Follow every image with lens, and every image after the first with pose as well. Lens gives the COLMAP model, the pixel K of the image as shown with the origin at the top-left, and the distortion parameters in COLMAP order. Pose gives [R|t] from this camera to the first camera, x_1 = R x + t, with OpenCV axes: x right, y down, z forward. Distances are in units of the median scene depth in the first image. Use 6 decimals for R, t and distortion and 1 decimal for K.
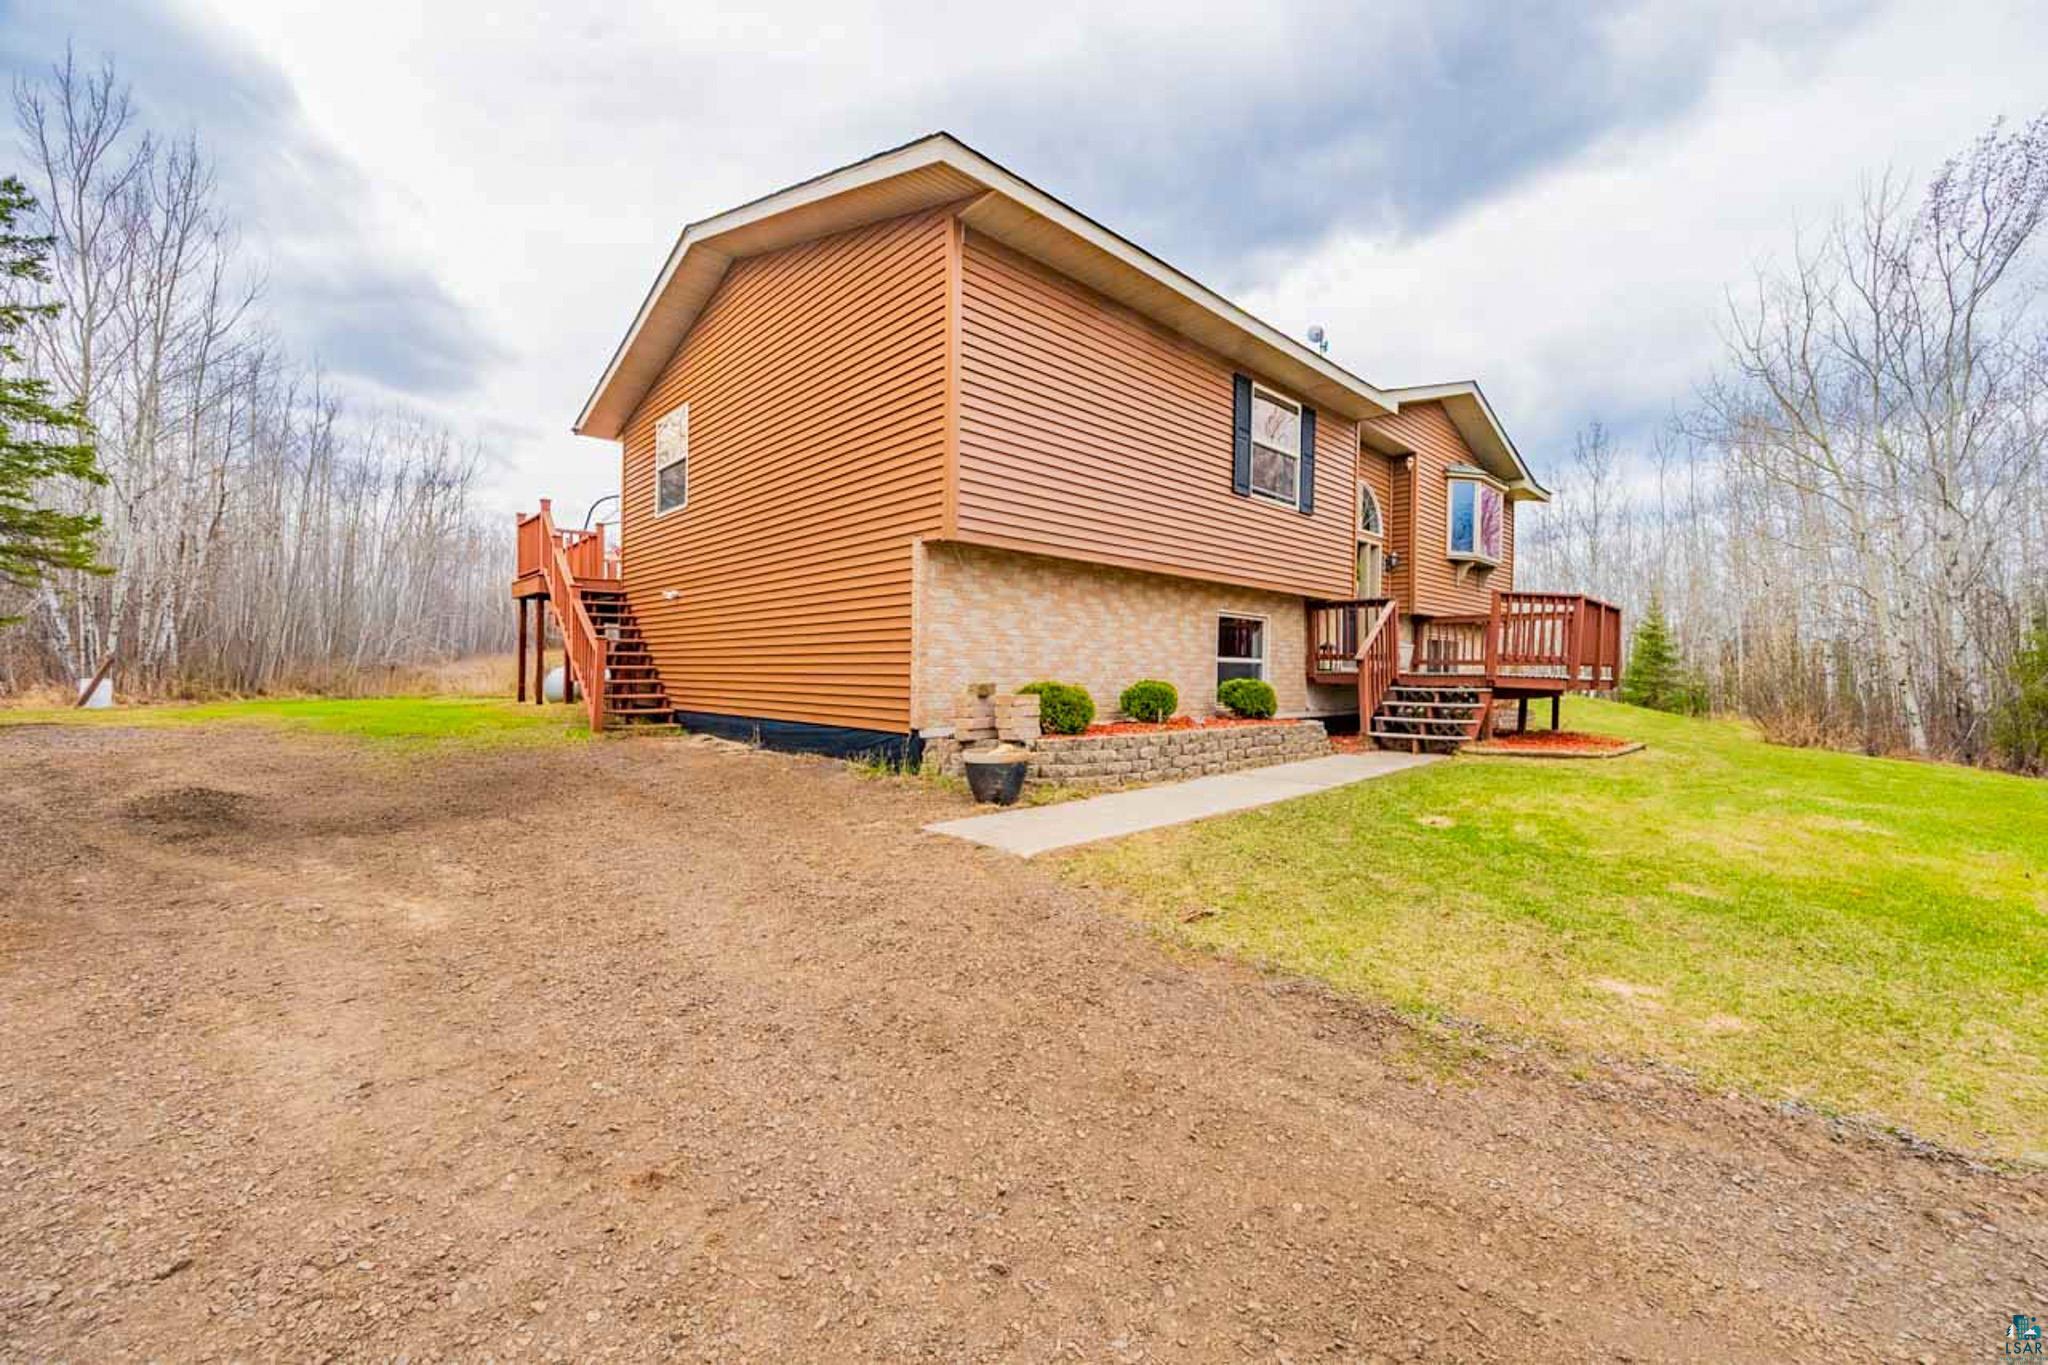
lens RADIAL K [[804.0, 0, 1025.6], [0, 804.0, 678.1], [0, 0, 1]] dist [-0.001379, 0.000100]
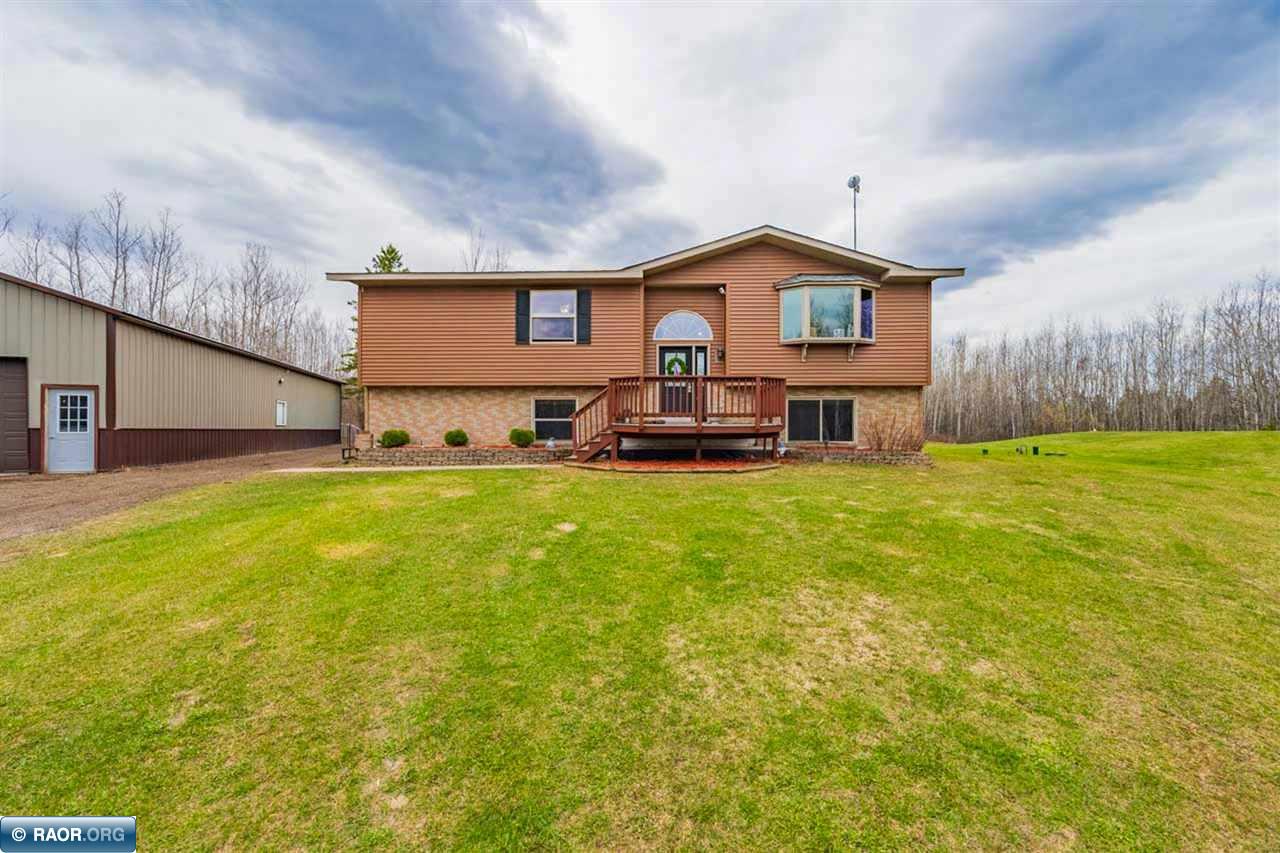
lens RADIAL K [[502.5, 0, 637.0], [0, 502.5, 428.7], [0, 0, 1]] dist [-0.001379, 0.000100]
pose [[0.713737, -0.013803, -0.700278, 1.430430], [0.005625, 0.999887, -0.013975, 0.021643], [0.700392, 0.006035, 0.713733, 0.239735]]
